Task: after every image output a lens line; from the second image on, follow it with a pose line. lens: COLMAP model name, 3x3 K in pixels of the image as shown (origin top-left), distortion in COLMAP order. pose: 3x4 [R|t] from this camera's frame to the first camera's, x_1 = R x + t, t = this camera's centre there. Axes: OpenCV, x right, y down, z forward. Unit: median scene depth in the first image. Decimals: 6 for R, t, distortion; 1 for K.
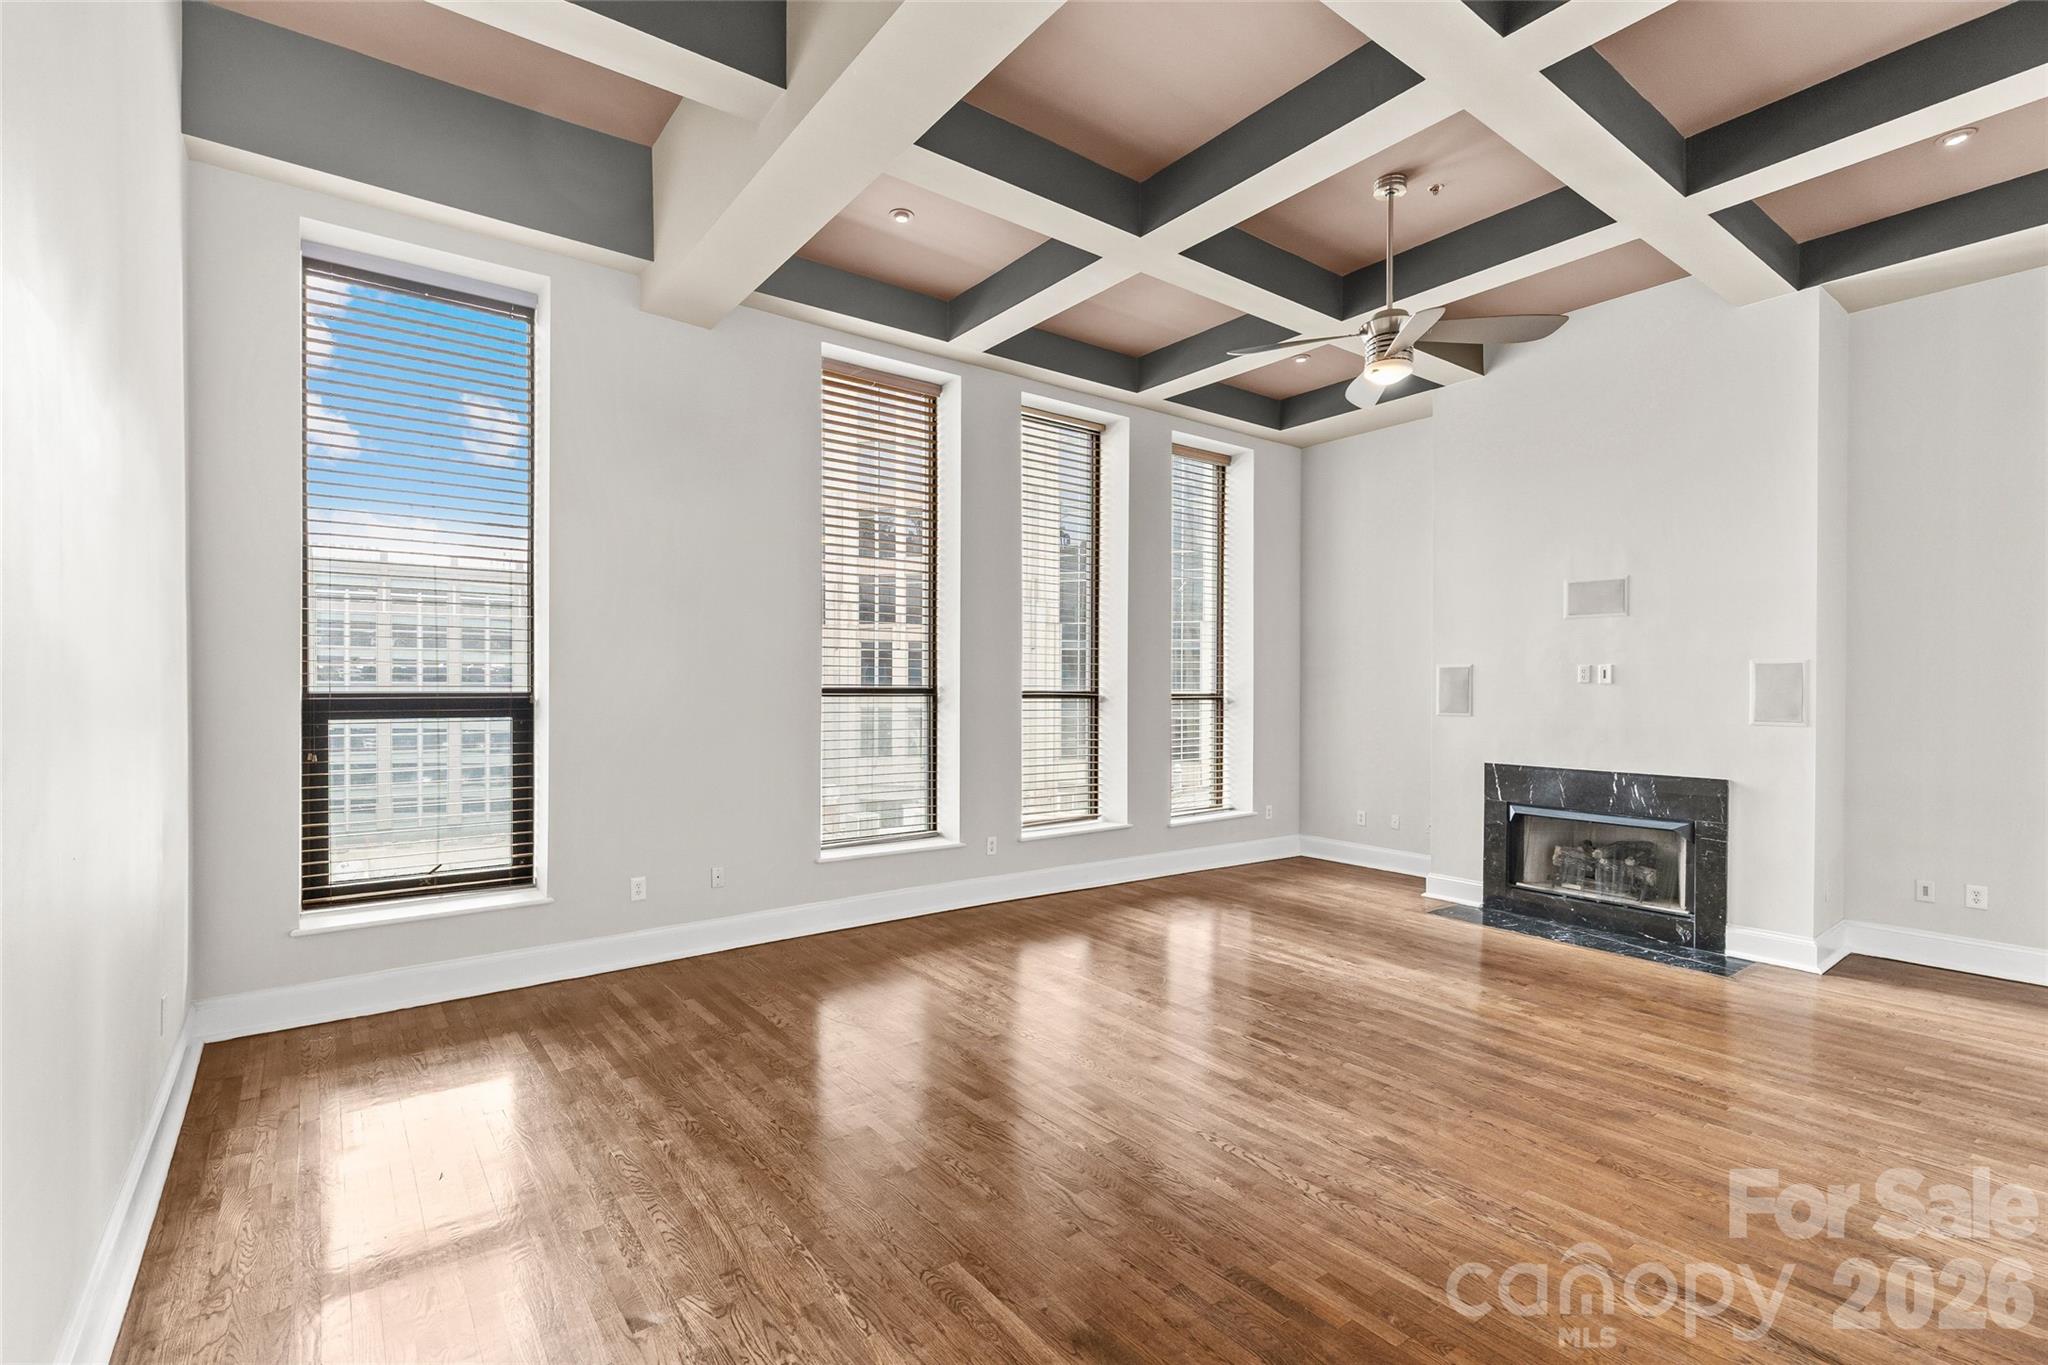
lens RADIAL K [[935.9, 0, 1003.8], [0, 935.9, 687.6], [0, 0, 1]] dist [0.000856, 0.000502]
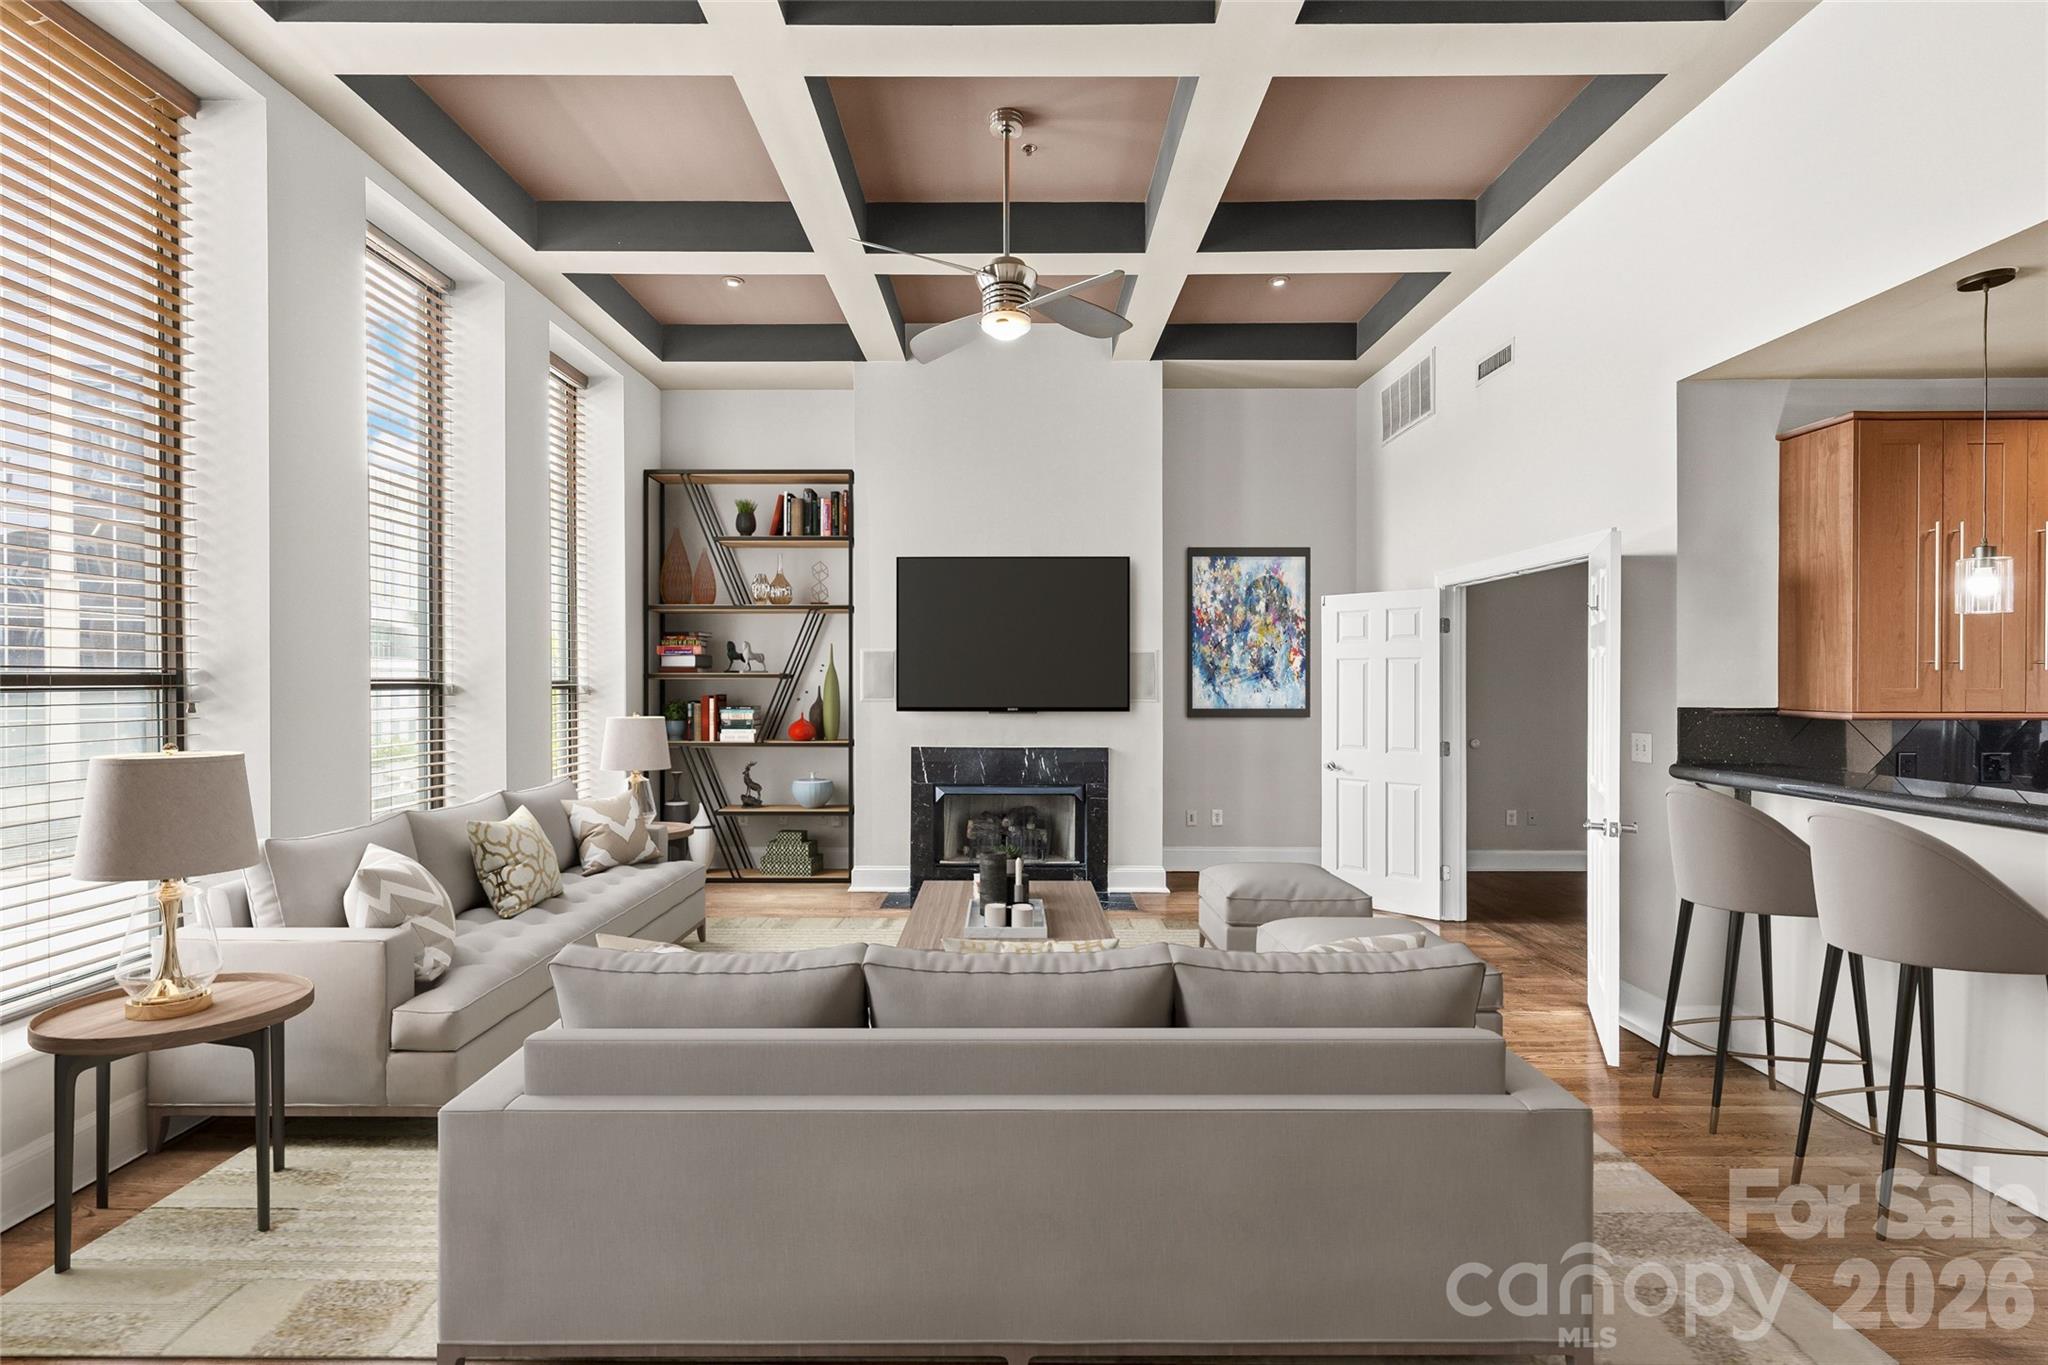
lens RADIAL K [[937.0, 0, 1024.0], [0, 937.0, 682.5], [0, 0, 1]] dist [0.002656, 0.000249]
pose [[0.588755, -0.010019, 0.808249, -0.247256], [0.002825, 0.999943, 0.010337, 0.001112], [-0.808307, -0.003803, 0.588749, 0.340882]]
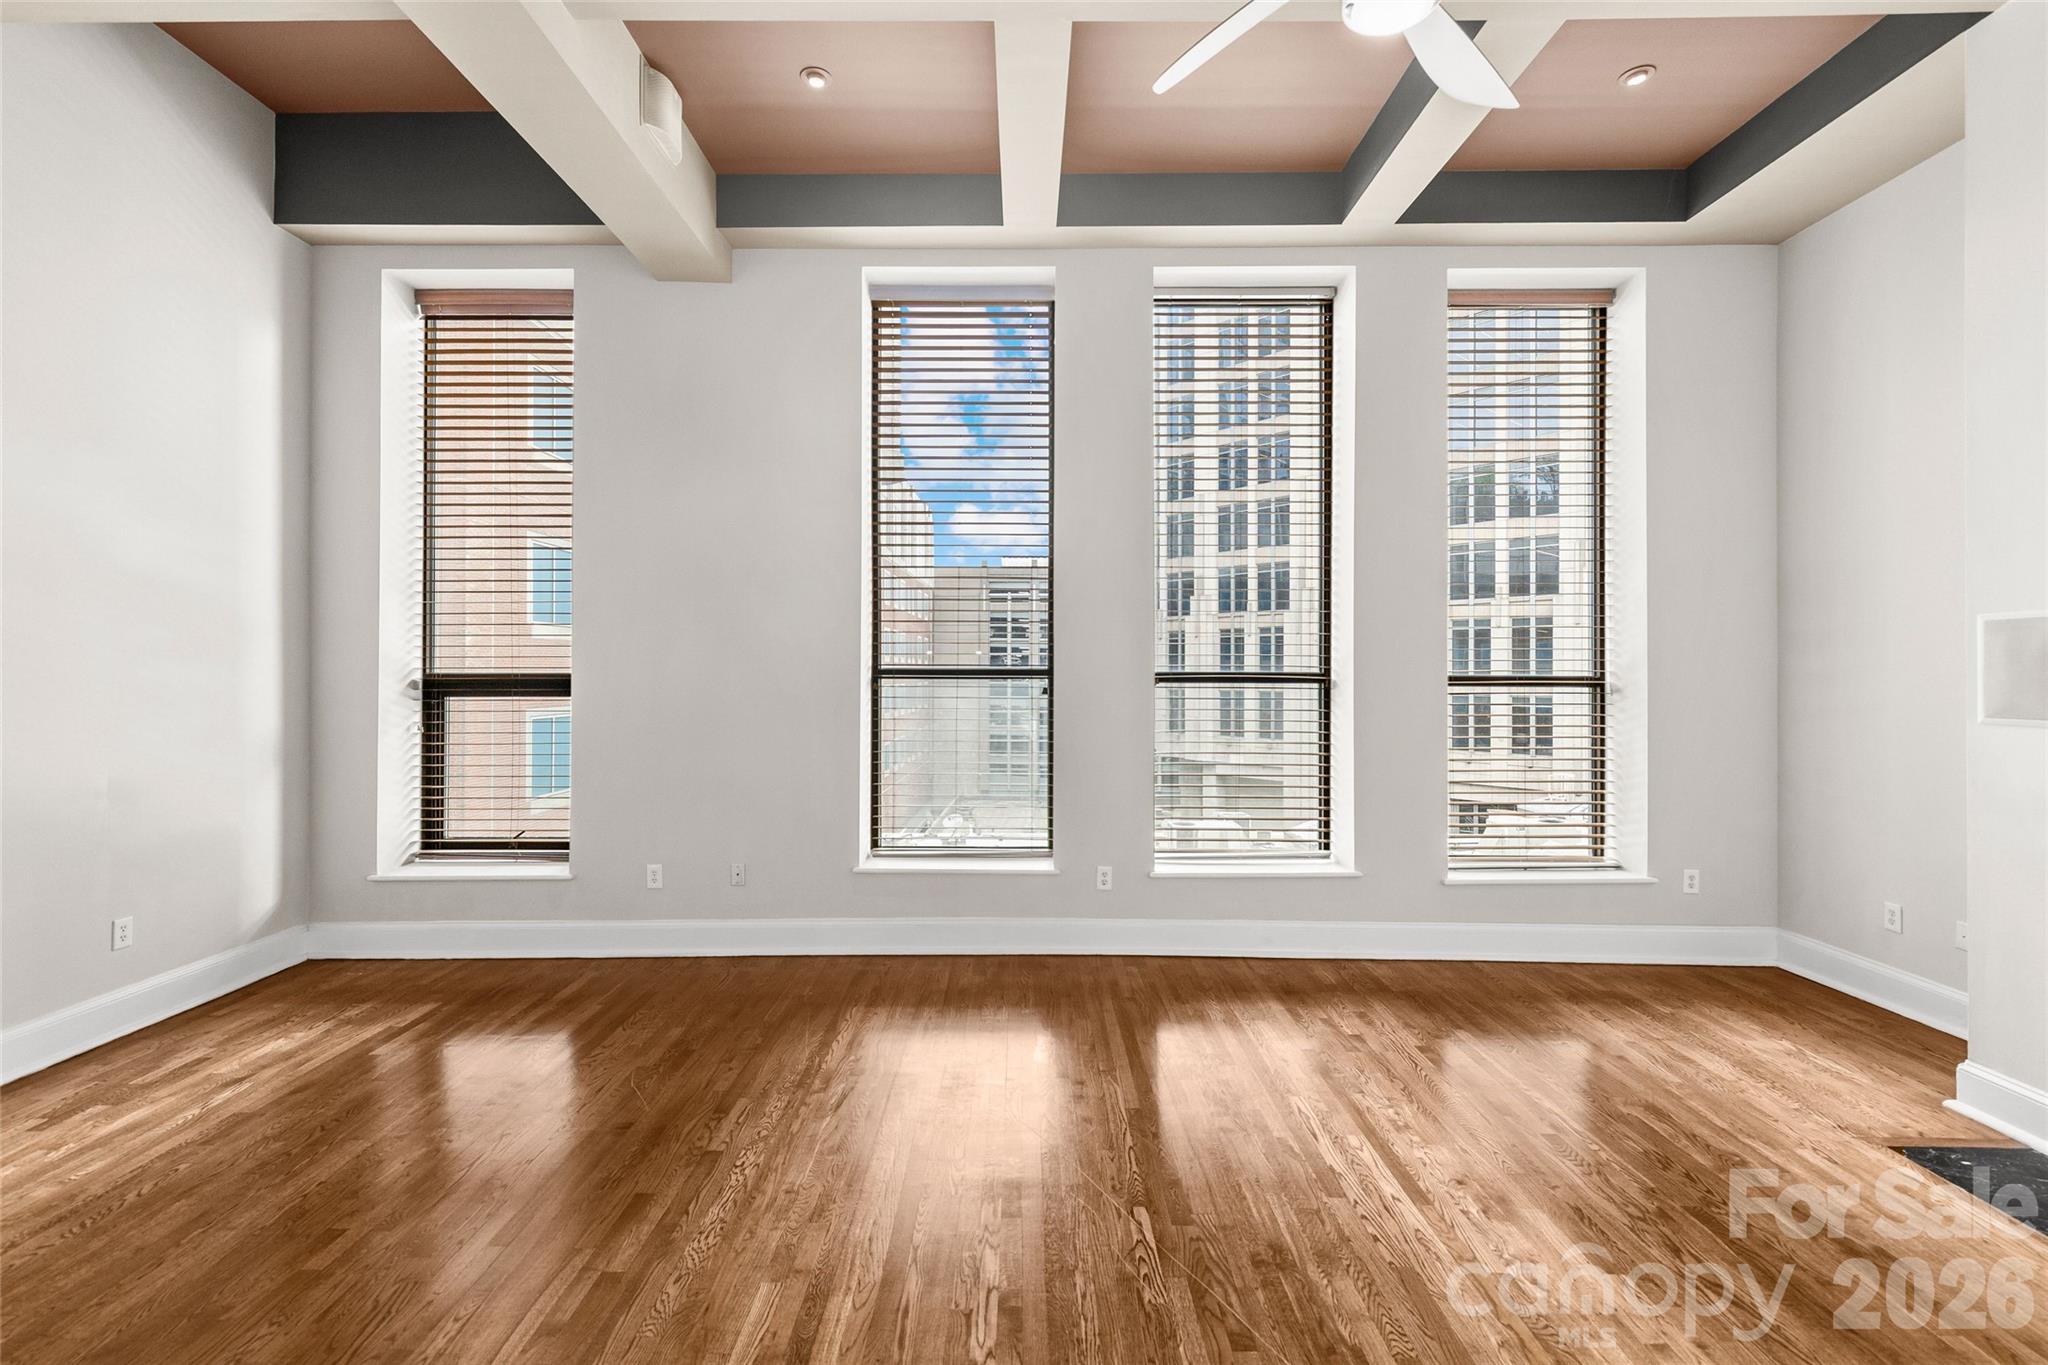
lens RADIAL K [[929.3, 0, 1012.7], [0, 929.3, 713.6], [0, 0, 1]] dist [0.005345, 0.000031]
pose [[0.797933, 0.026146, -0.602178, 0.405604], [0.000087, 0.999054, 0.043494, 0.005110], [0.602746, -0.034758, 0.797176, 0.398195]]
